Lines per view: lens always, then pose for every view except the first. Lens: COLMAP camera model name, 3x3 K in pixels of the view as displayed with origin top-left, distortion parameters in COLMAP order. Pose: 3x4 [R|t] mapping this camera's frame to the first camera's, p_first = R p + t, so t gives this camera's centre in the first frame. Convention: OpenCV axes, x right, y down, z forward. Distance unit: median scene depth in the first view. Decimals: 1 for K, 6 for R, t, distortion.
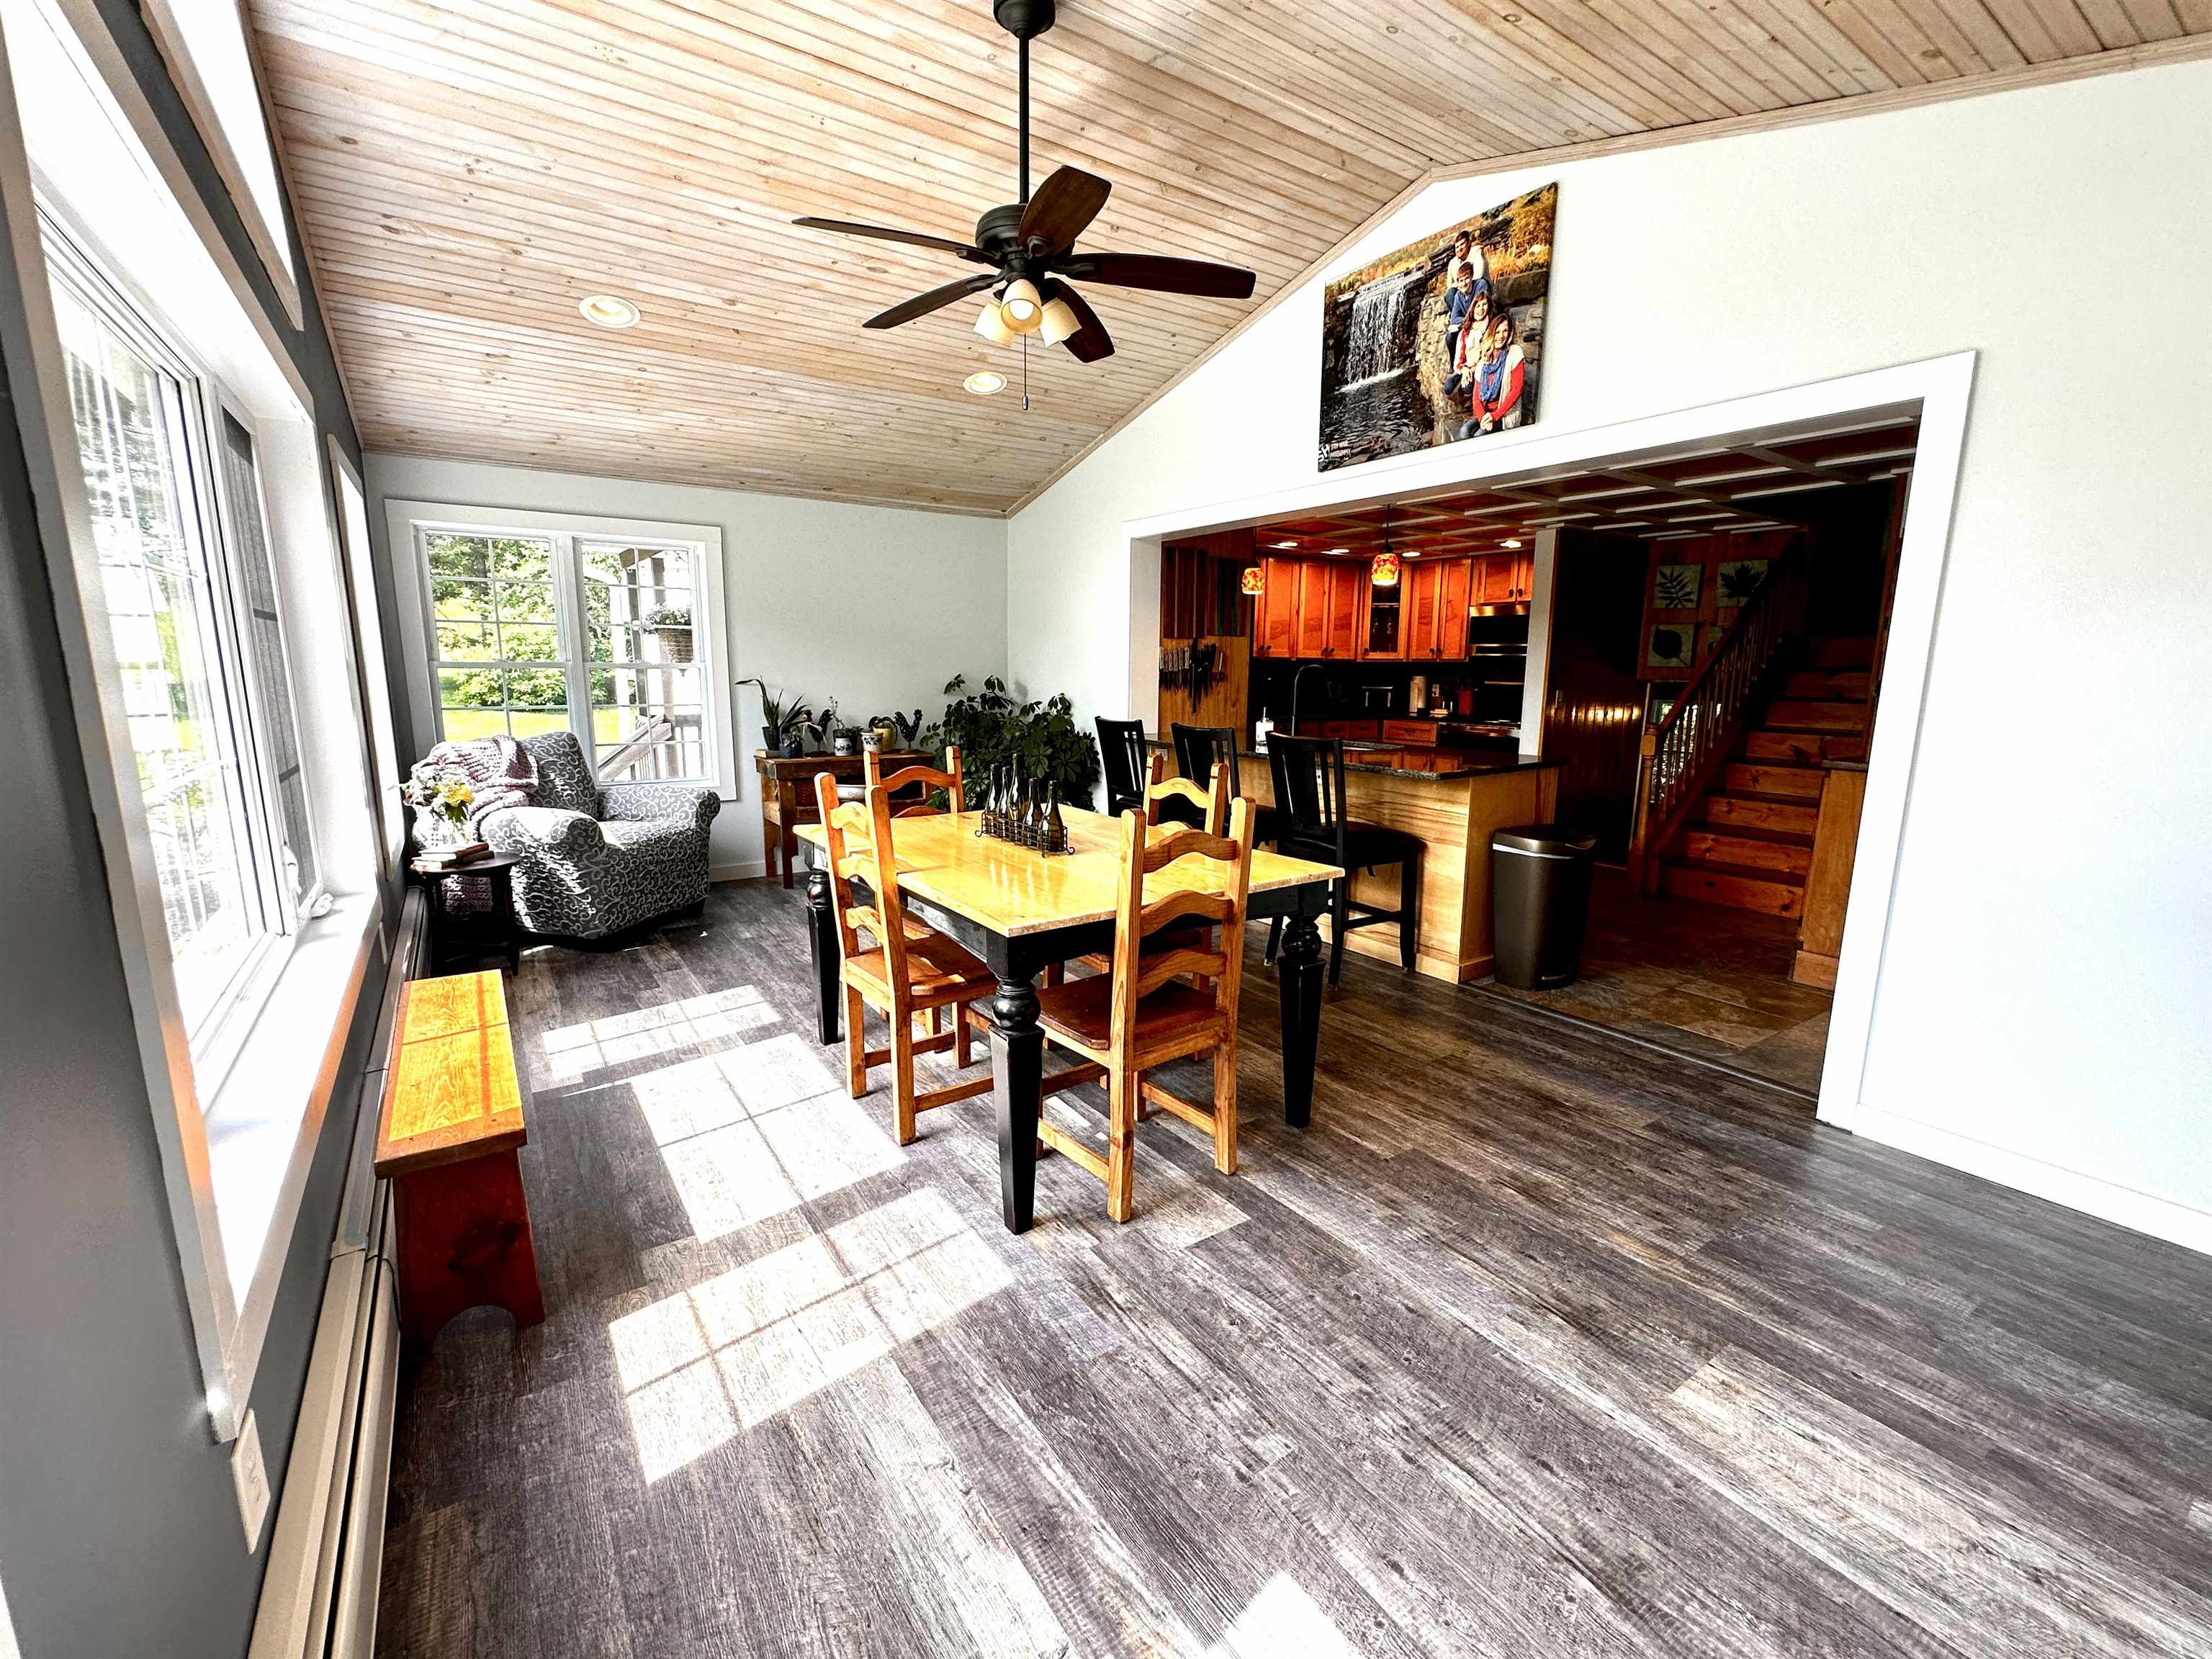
lens RADIAL K [[931.4, 0, 1106.0], [0, 931.4, 829.5], [0, 0, 1]] dist [-0.002141, 0.000010]
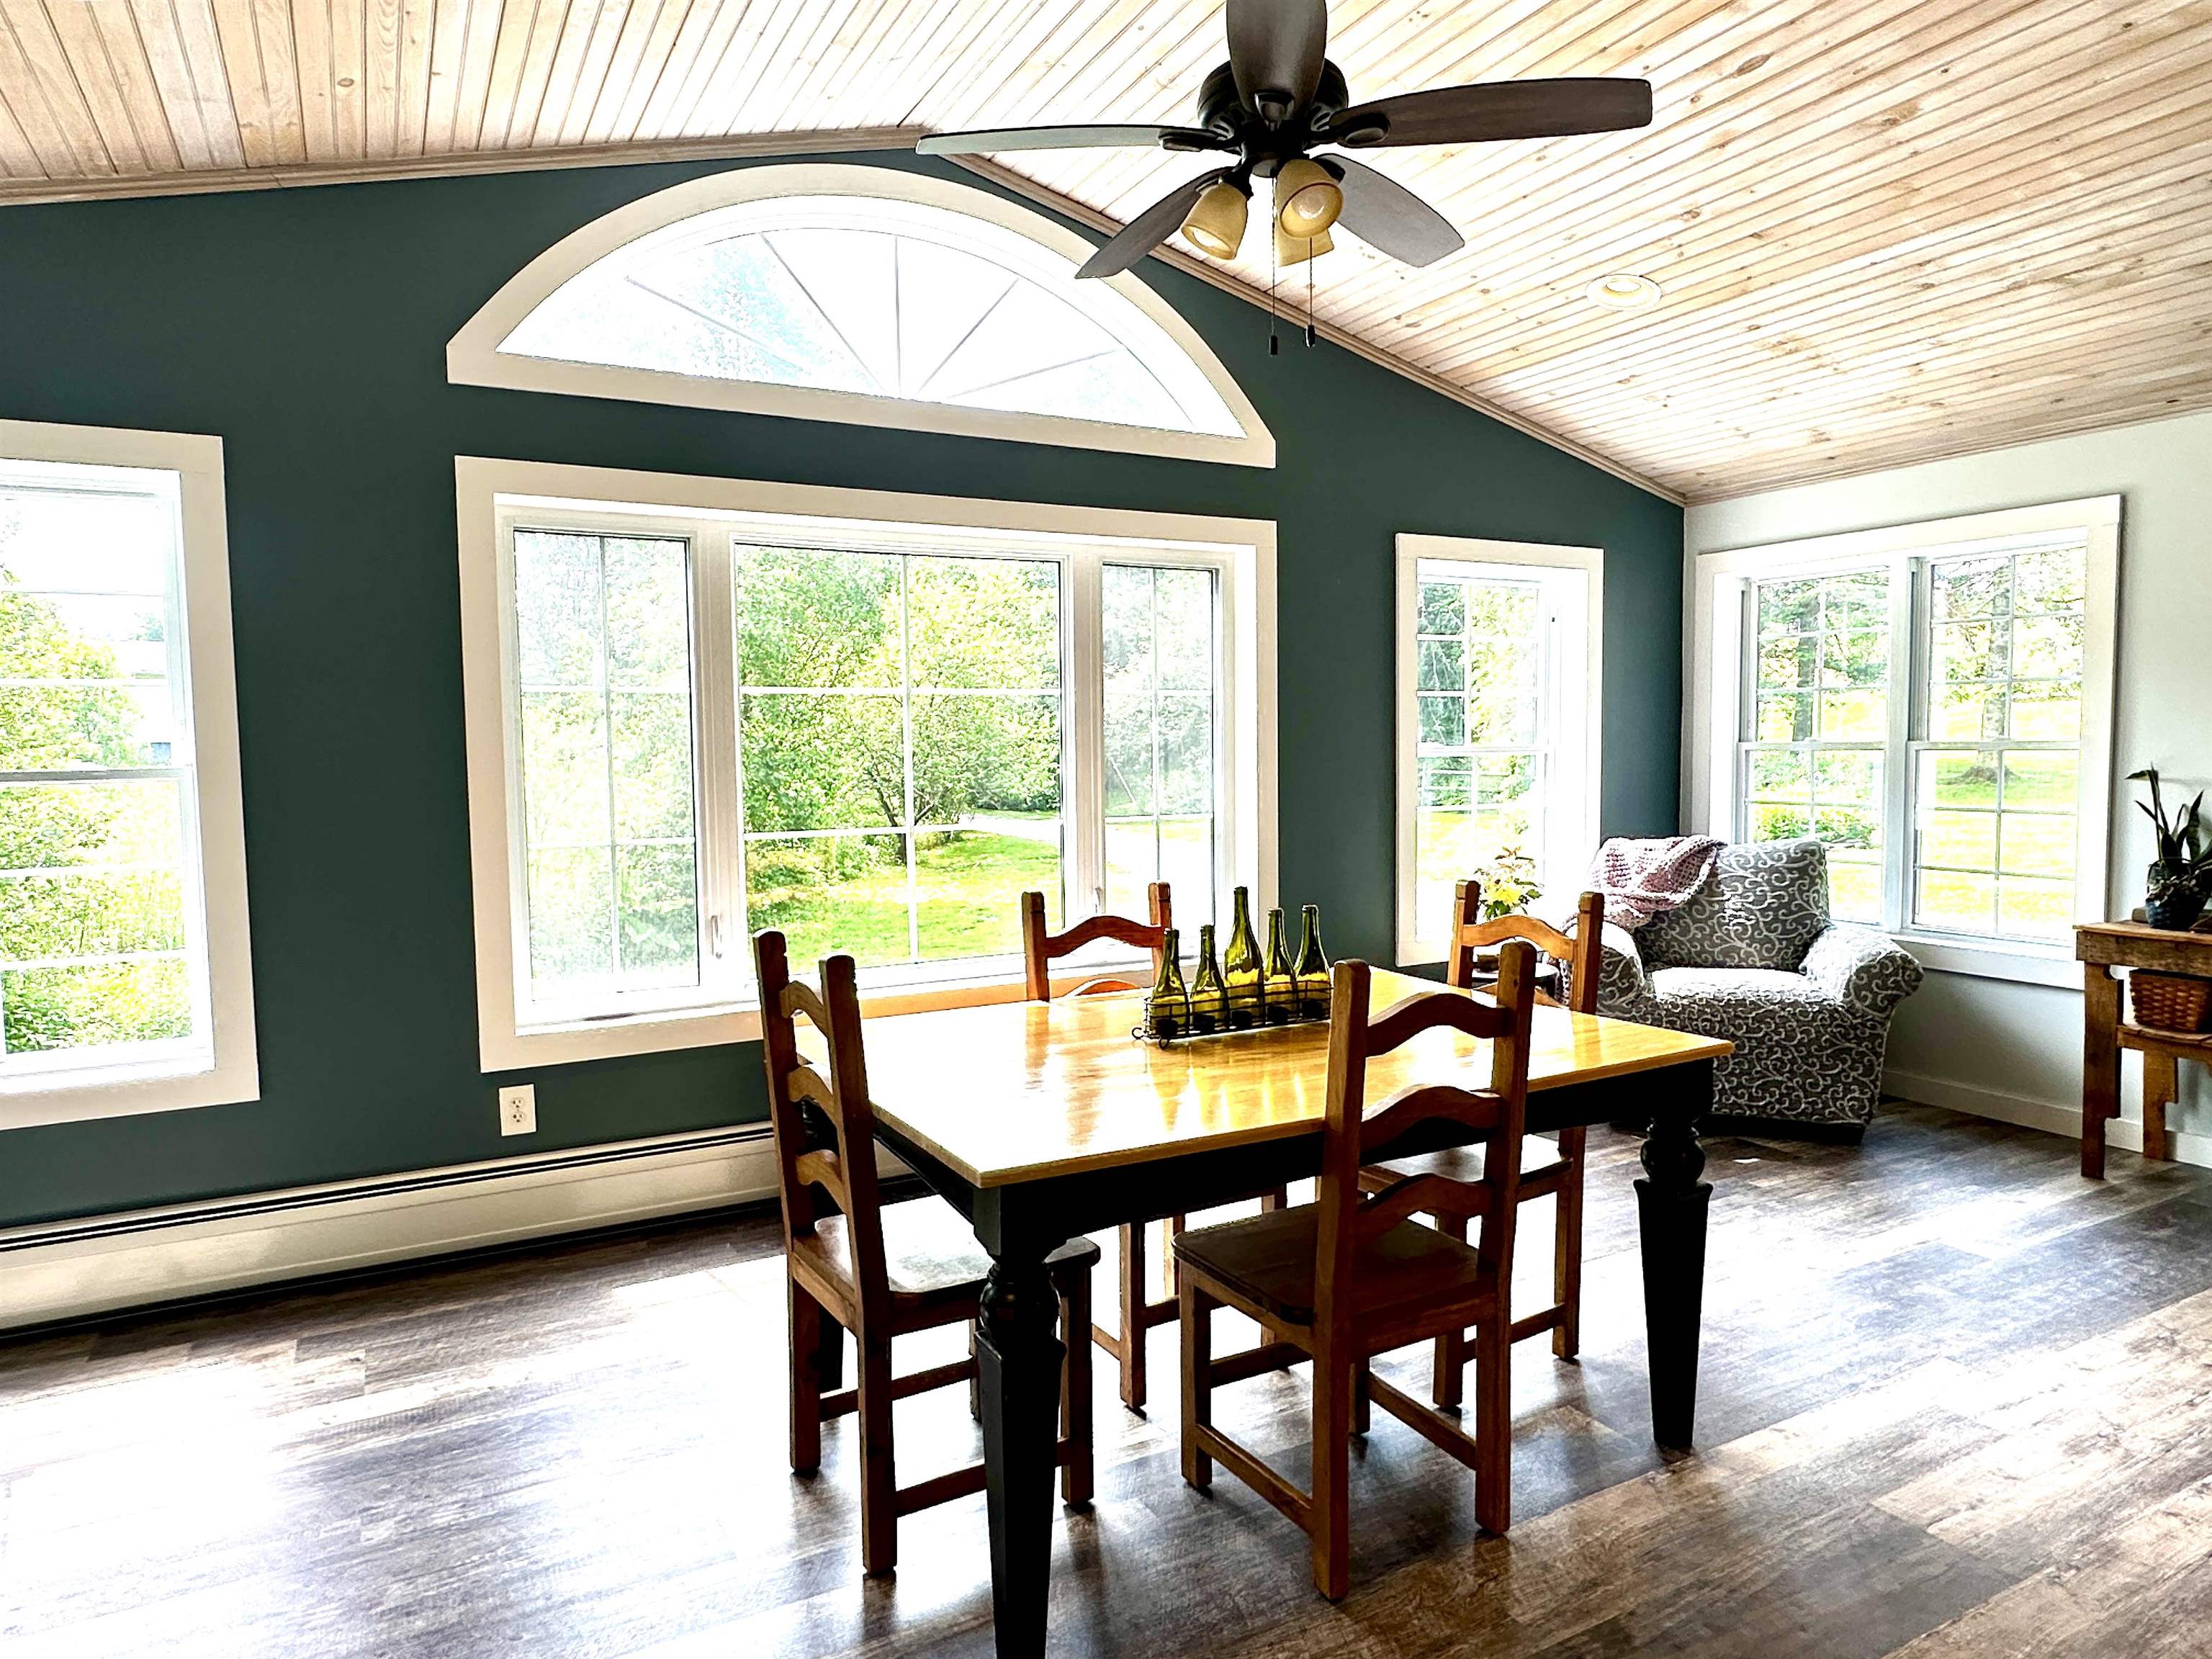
lens RADIAL K [[1351.8, 0, 1106.0], [0, 1351.8, 829.5], [0, 0, 1]] dist [0.005049, -0.001270]
pose [[-0.101352, 0.056224, -0.993261, 0.427012], [-0.164878, 0.983645, 0.072504, -0.087746], [0.981093, 0.171115, -0.090425, 0.504089]]
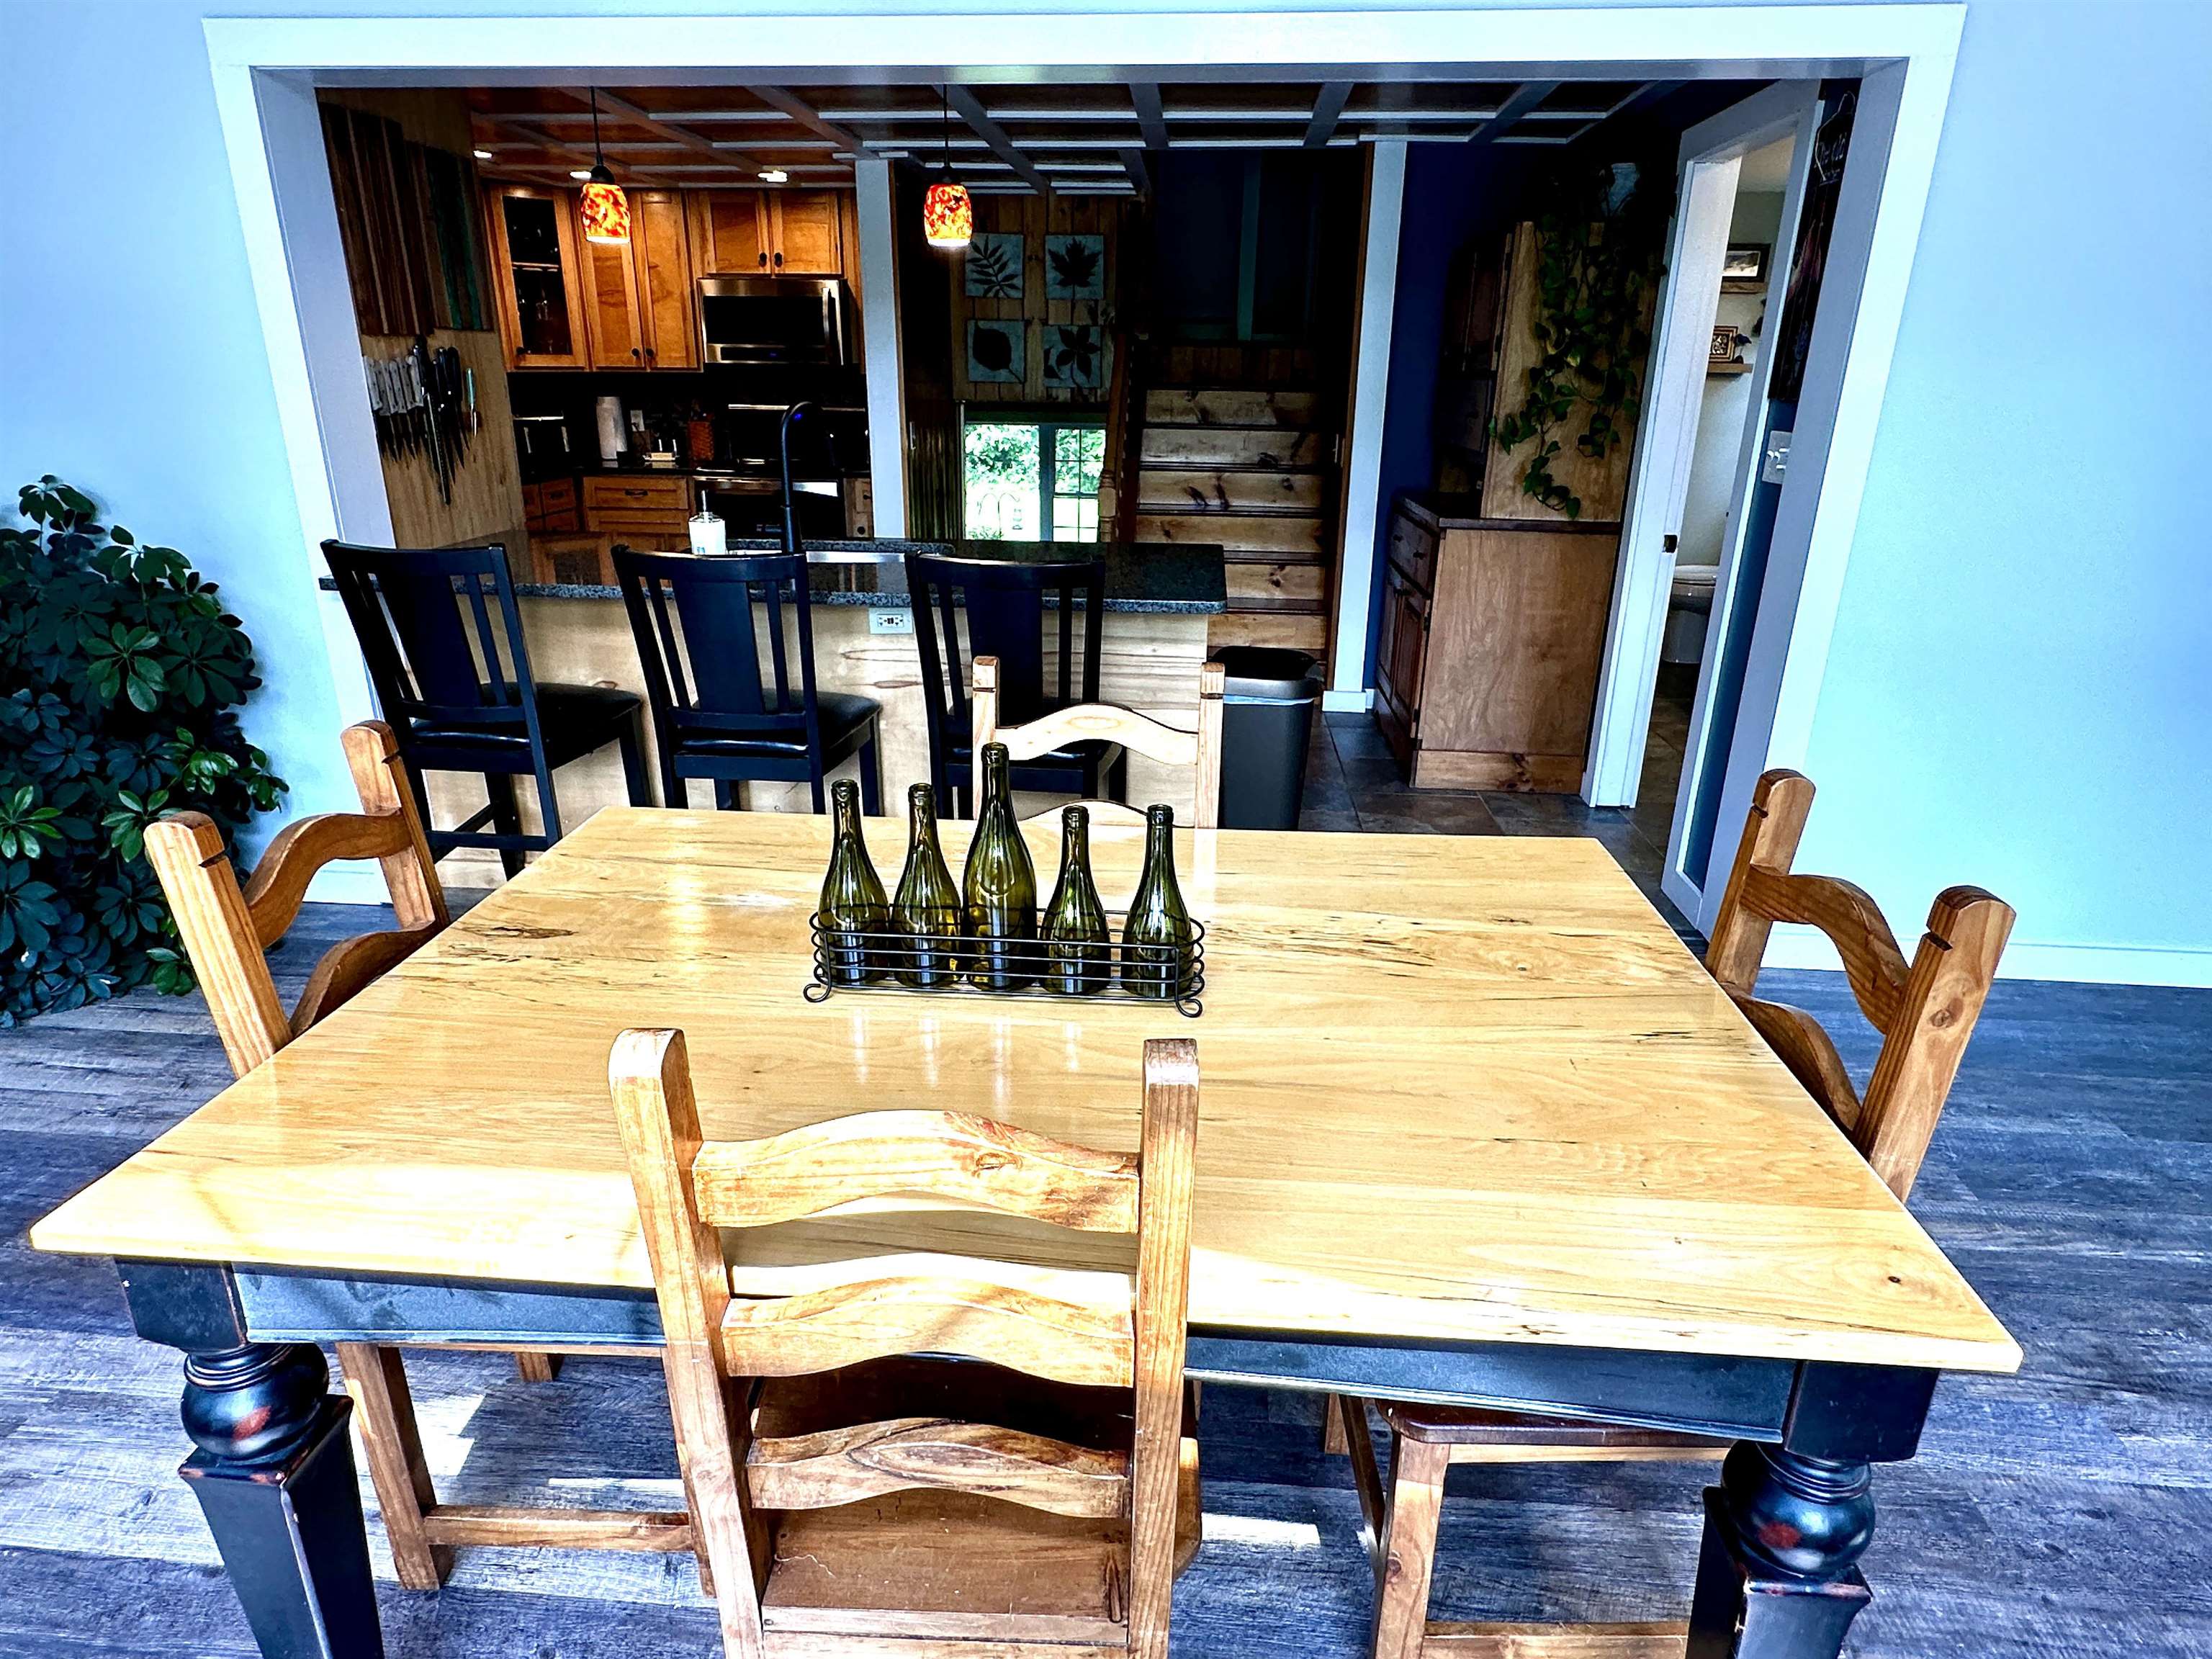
lens RADIAL K [[1291.8, 0, 1106.0], [0, 1291.8, 829.5], [0, 0, 1]] dist [0.001912, 0.000085]
pose [[0.632971, -0.262292, 0.728389, -0.214470], [0.130081, 0.963515, 0.233920, -0.079323], [-0.763168, -0.053315, 0.643996, 0.334647]]
